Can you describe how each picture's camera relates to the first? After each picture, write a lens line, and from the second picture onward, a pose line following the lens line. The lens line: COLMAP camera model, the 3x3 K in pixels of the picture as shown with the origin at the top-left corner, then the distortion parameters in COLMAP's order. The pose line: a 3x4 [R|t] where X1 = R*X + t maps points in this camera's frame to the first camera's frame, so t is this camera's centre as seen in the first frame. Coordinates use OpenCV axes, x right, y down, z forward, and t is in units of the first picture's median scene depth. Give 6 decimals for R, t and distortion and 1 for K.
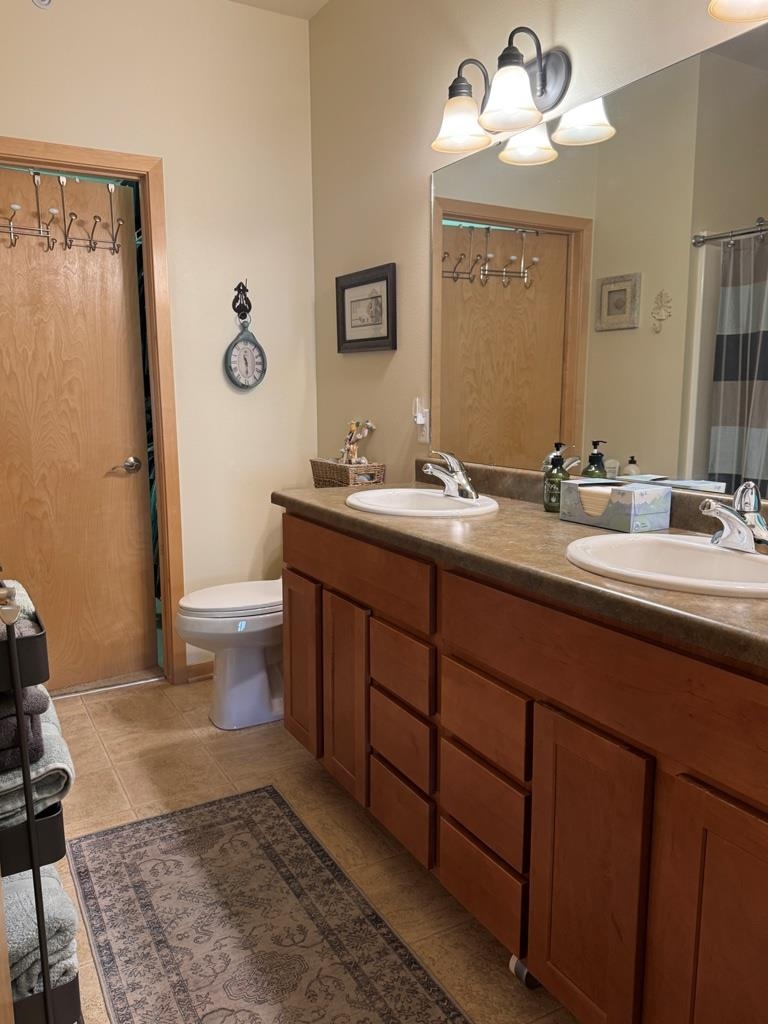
lens RADIAL K [[797.6, 0, 381.4], [0, 797.6, 513.1], [0, 0, 1]] dist [0.060452, -0.095629]
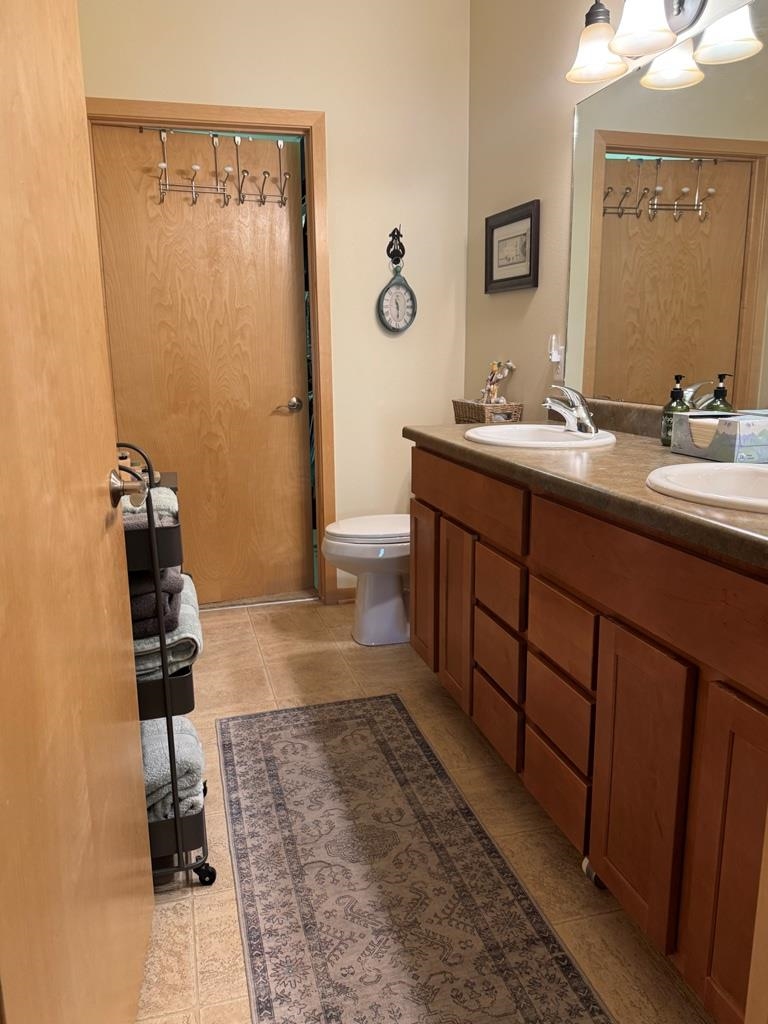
lens RADIAL K [[797.6, 0, 374.4], [0, 797.6, 521.5], [0, 0, 1]] dist [0.060452, -0.095629]
pose [[0.967607, 0.045276, -0.248367, 0.103603], [-0.029363, 0.997293, 0.067410, 0.032707], [0.250747, -0.057934, 0.966317, -0.055001]]
